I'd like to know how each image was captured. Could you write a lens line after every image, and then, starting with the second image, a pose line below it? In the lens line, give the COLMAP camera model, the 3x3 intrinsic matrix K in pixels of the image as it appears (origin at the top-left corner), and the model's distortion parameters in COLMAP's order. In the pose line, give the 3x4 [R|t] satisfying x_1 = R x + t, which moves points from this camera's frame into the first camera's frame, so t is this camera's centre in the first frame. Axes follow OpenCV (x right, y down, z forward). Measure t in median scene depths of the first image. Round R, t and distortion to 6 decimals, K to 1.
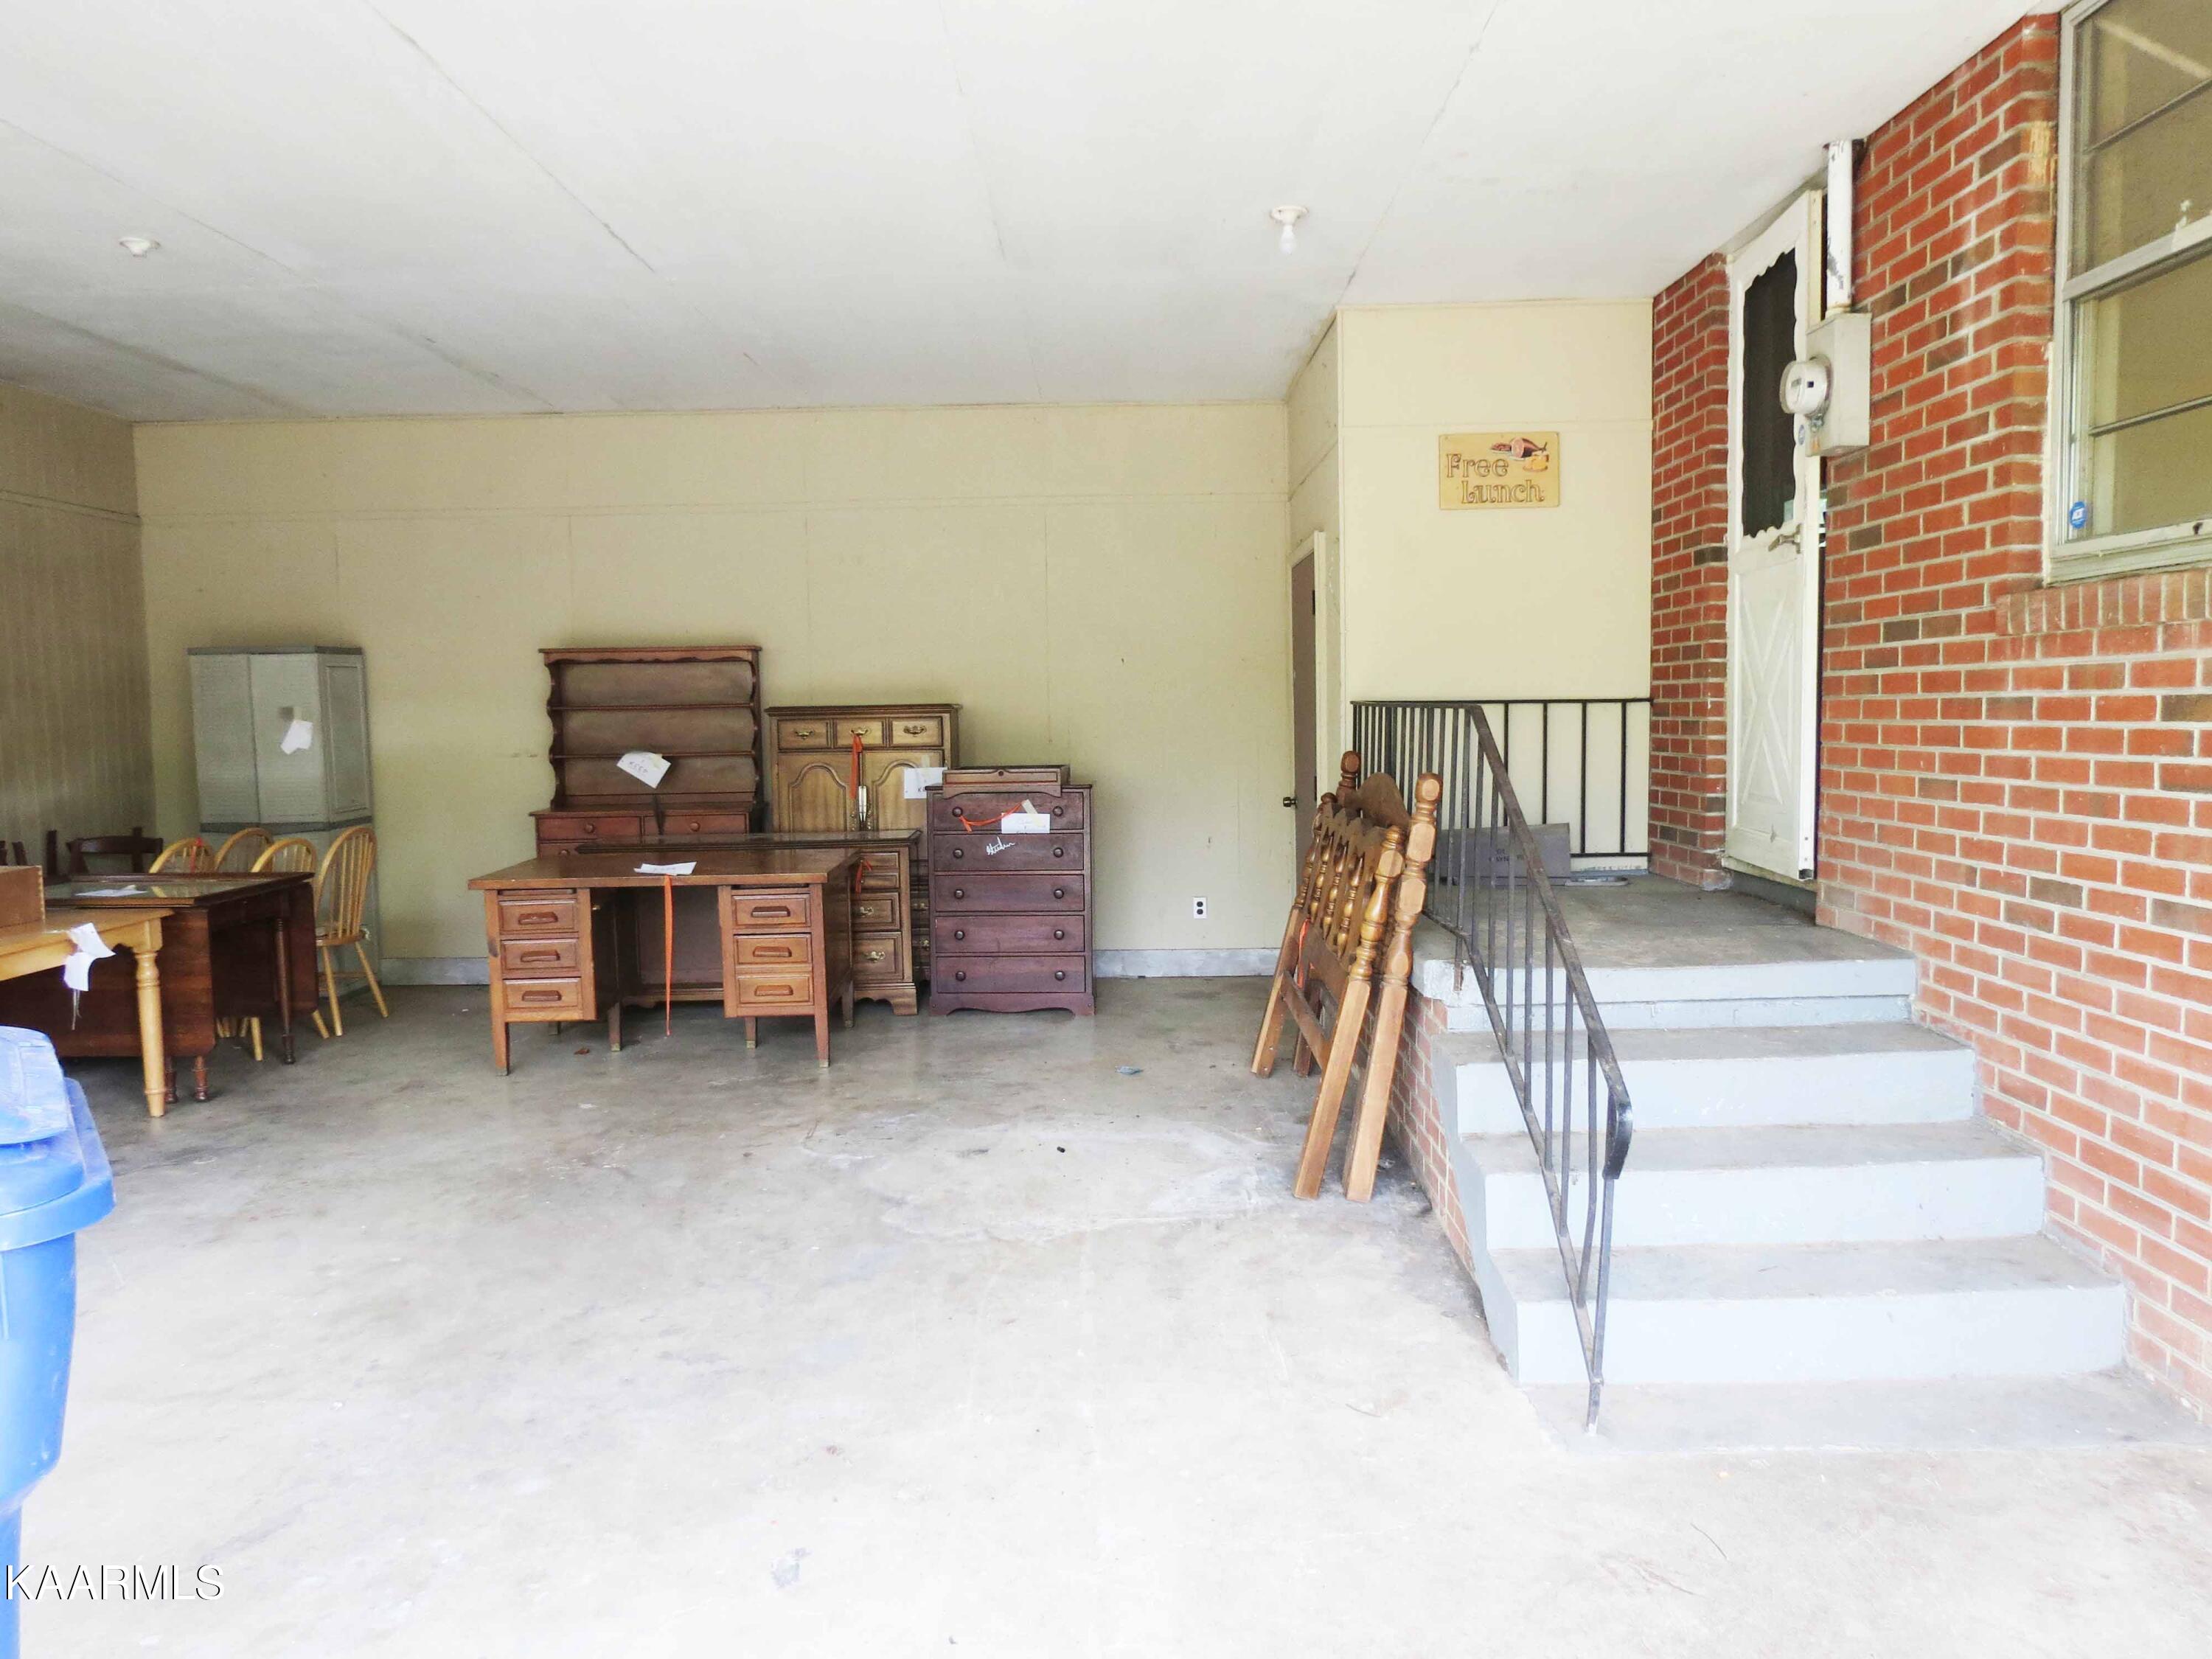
lens RADIAL K [[1571.0, 0, 1106.0], [0, 1571.0, 829.5], [0, 0, 1]] dist [-0.028269, 0.010277]
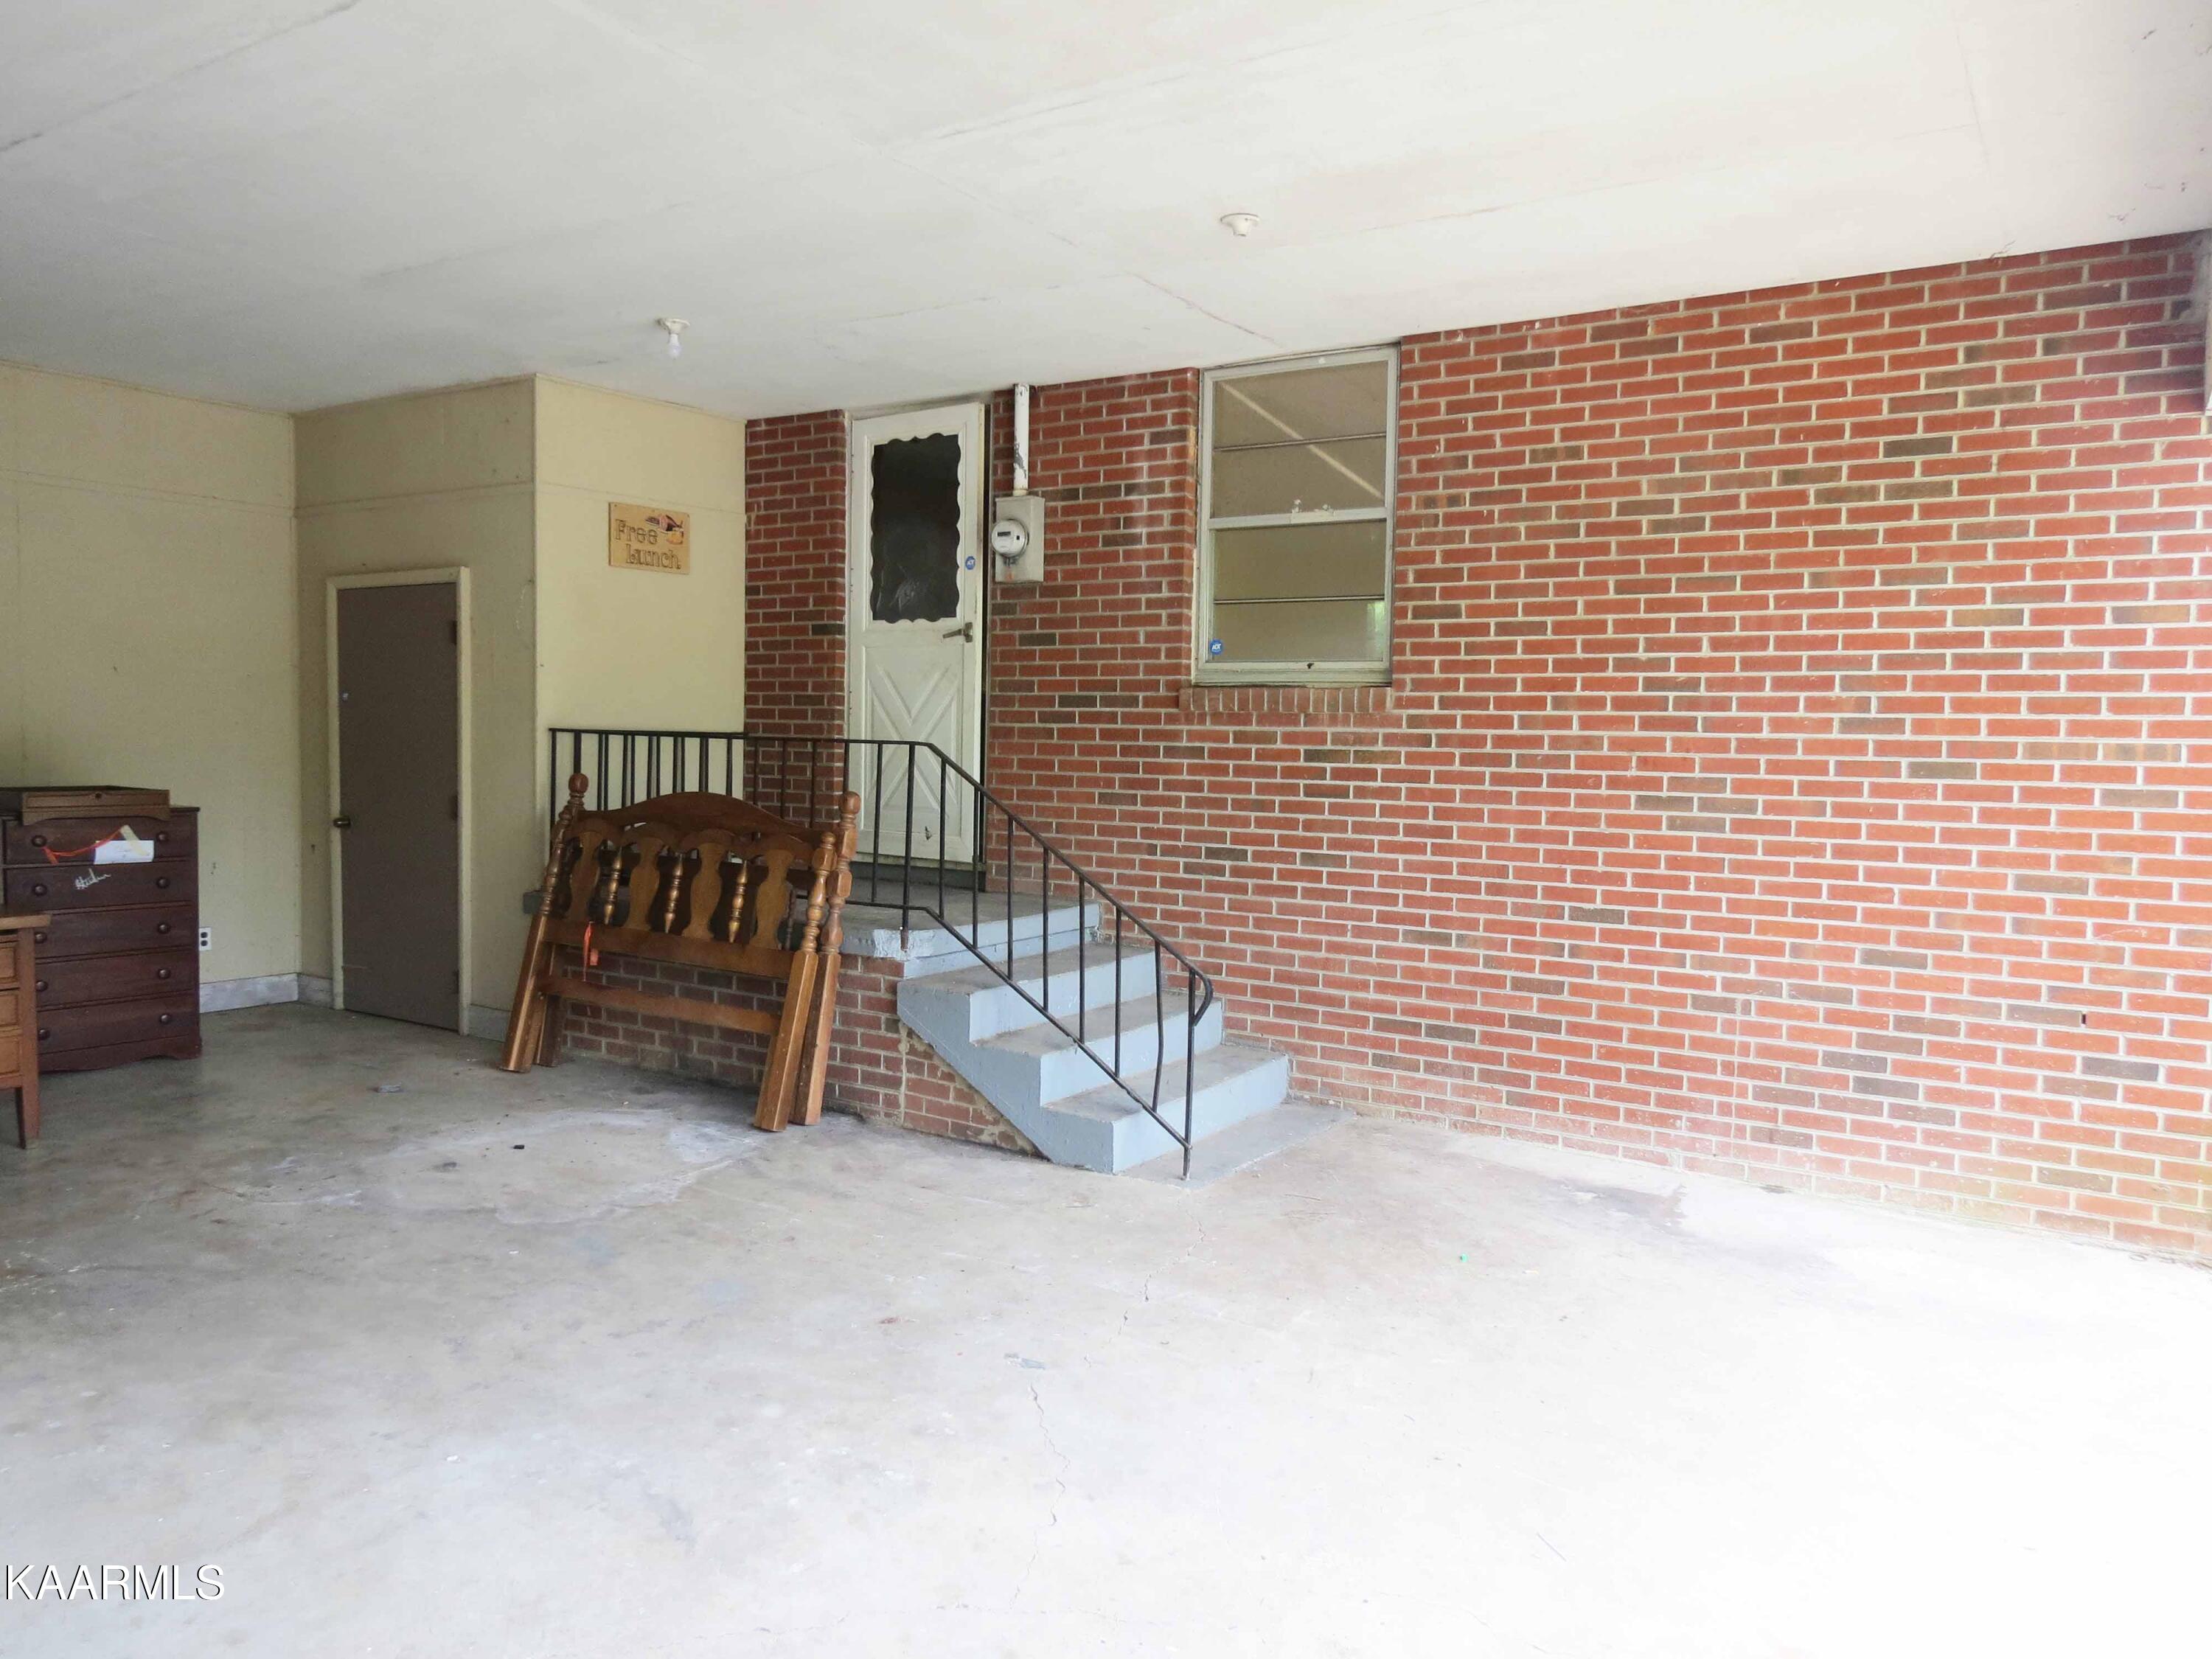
lens RADIAL K [[1569.0, 0, 1092.6], [0, 1569.0, 823.7], [0, 0, 1]] dist [-0.034608, 0.001441]
pose [[0.534949, -0.021298, 0.844616, -0.646635], [0.035414, 0.999369, 0.002771, -0.003774], [-0.844142, 0.028429, 0.535366, 0.091810]]
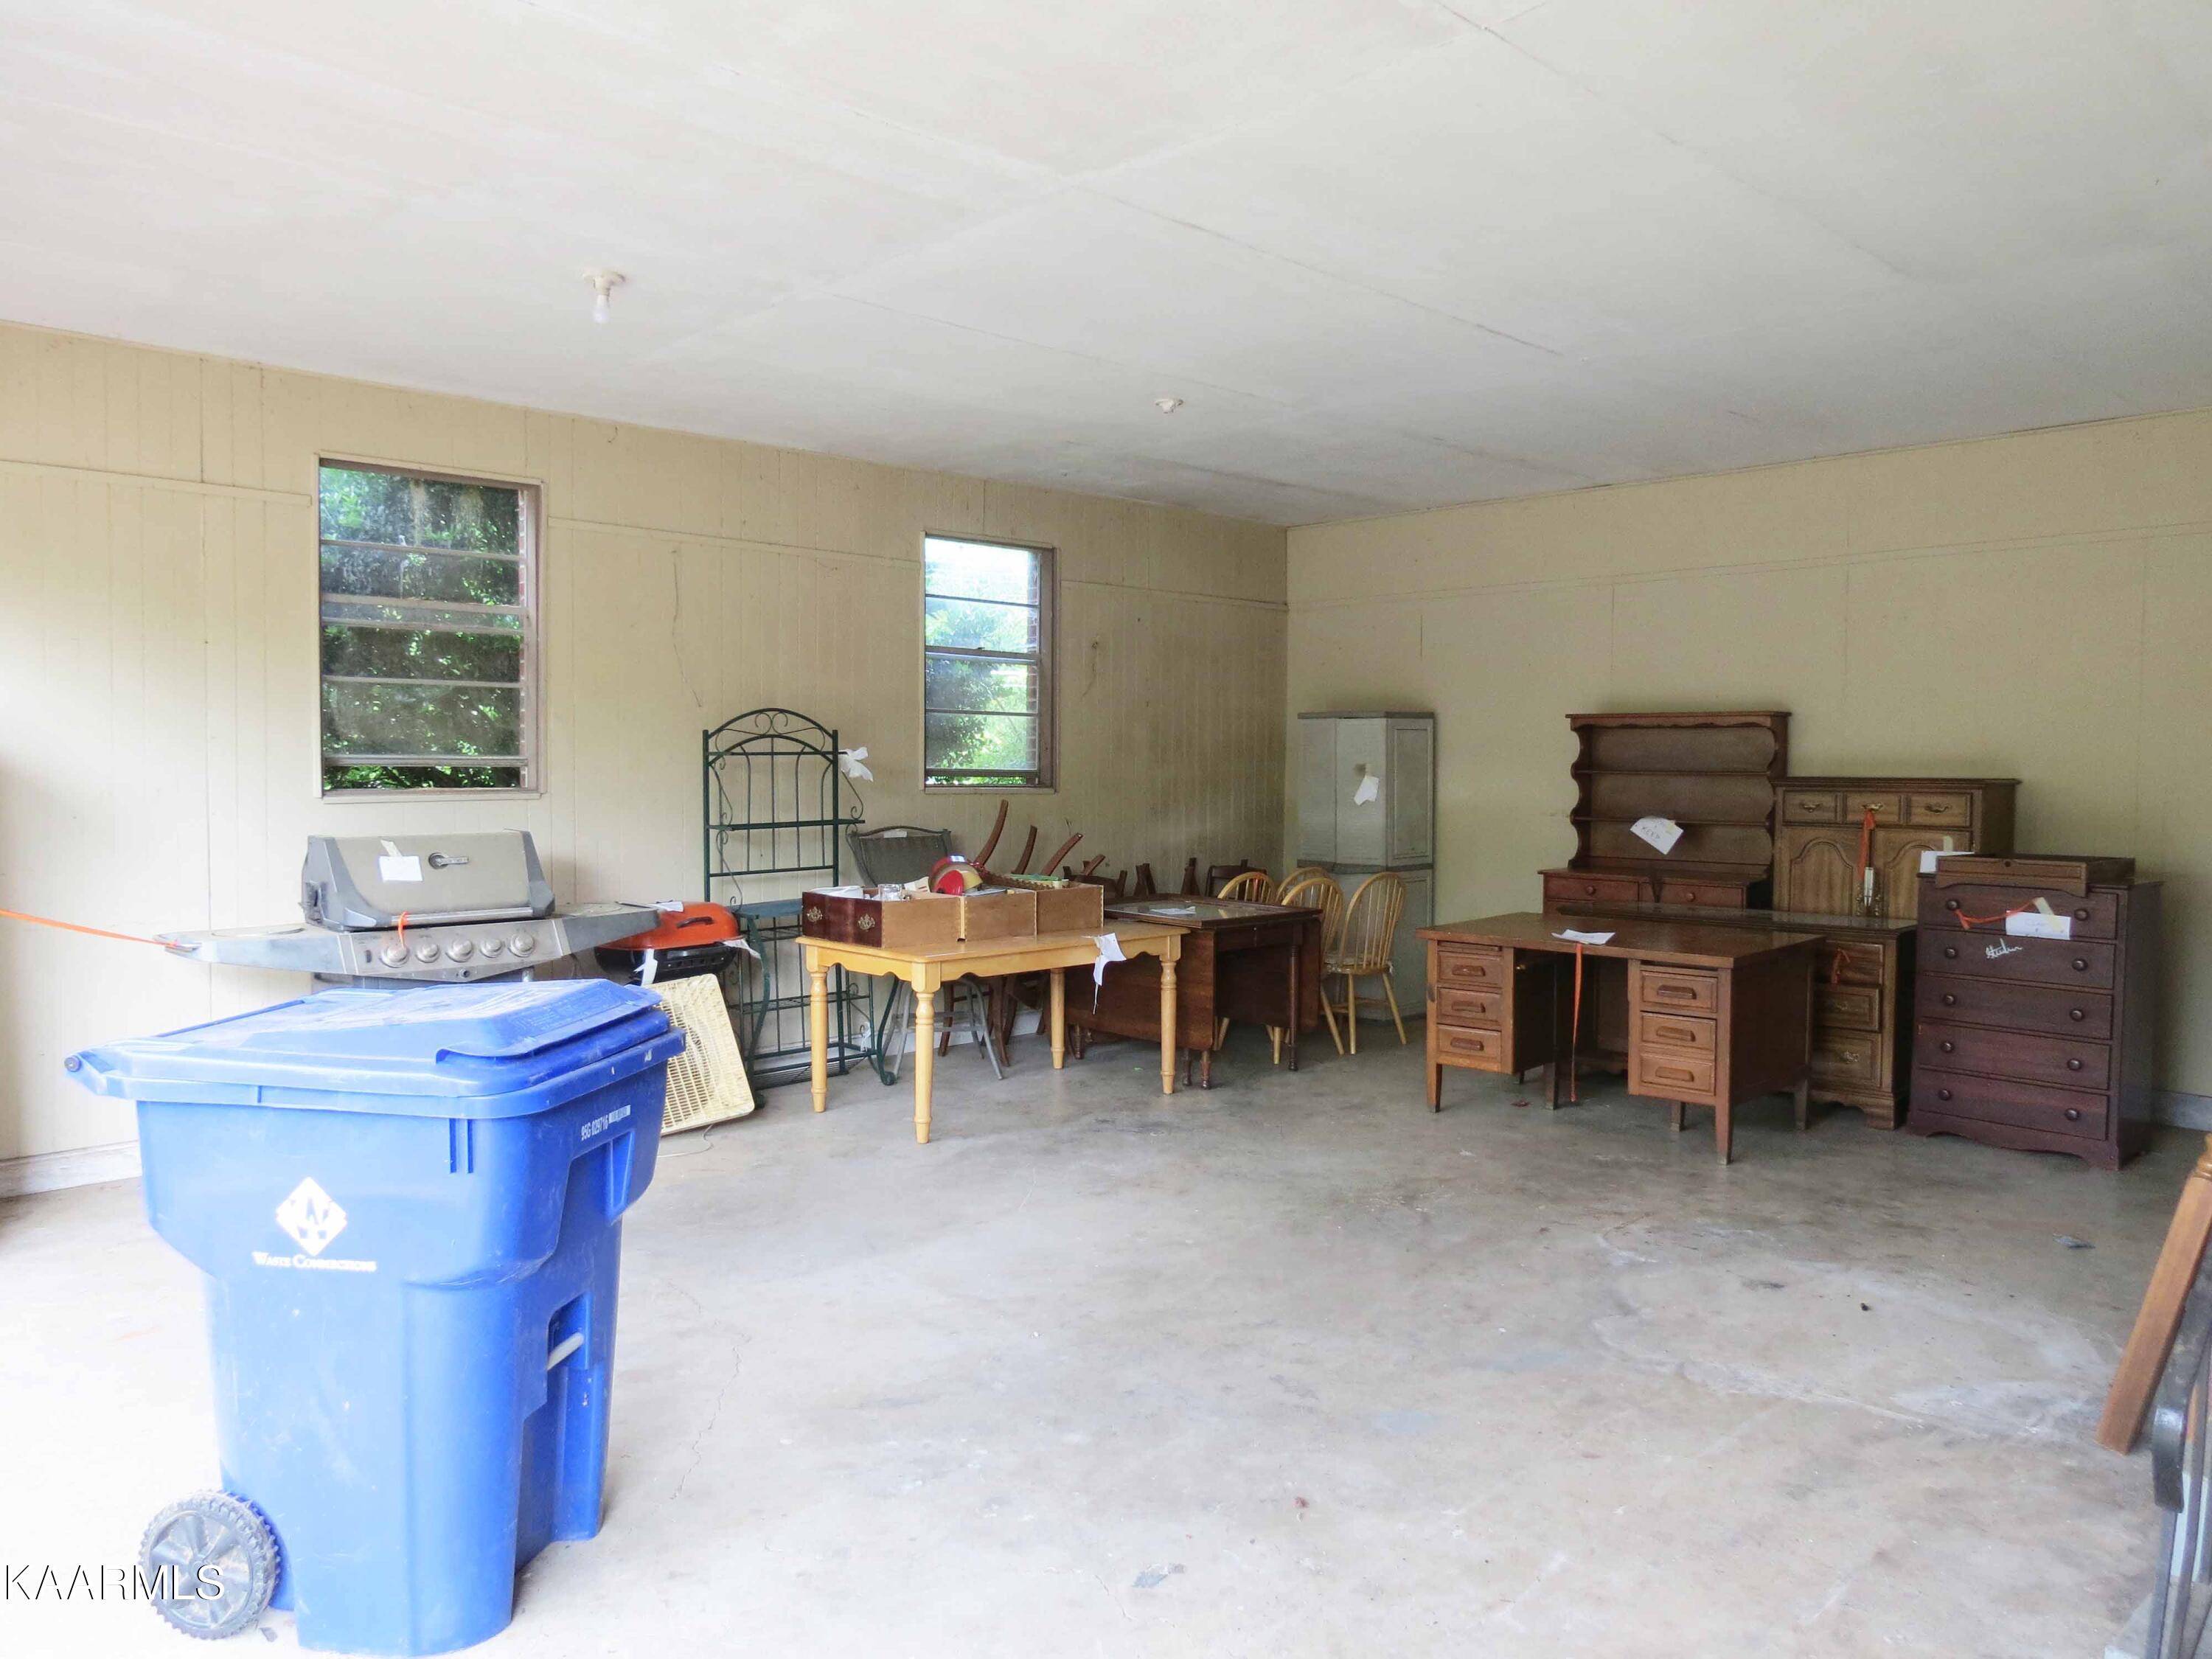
lens RADIAL K [[1571.0, 0, 1106.0], [0, 1571.0, 829.5], [0, 0, 1]] dist [-0.028269, 0.010277]
pose [[0.690435, 0.051753, -0.721541, 0.262160], [-0.073432, 0.997299, 0.001265, -0.025442], [0.719658, 0.052111, 0.692371, 0.087110]]
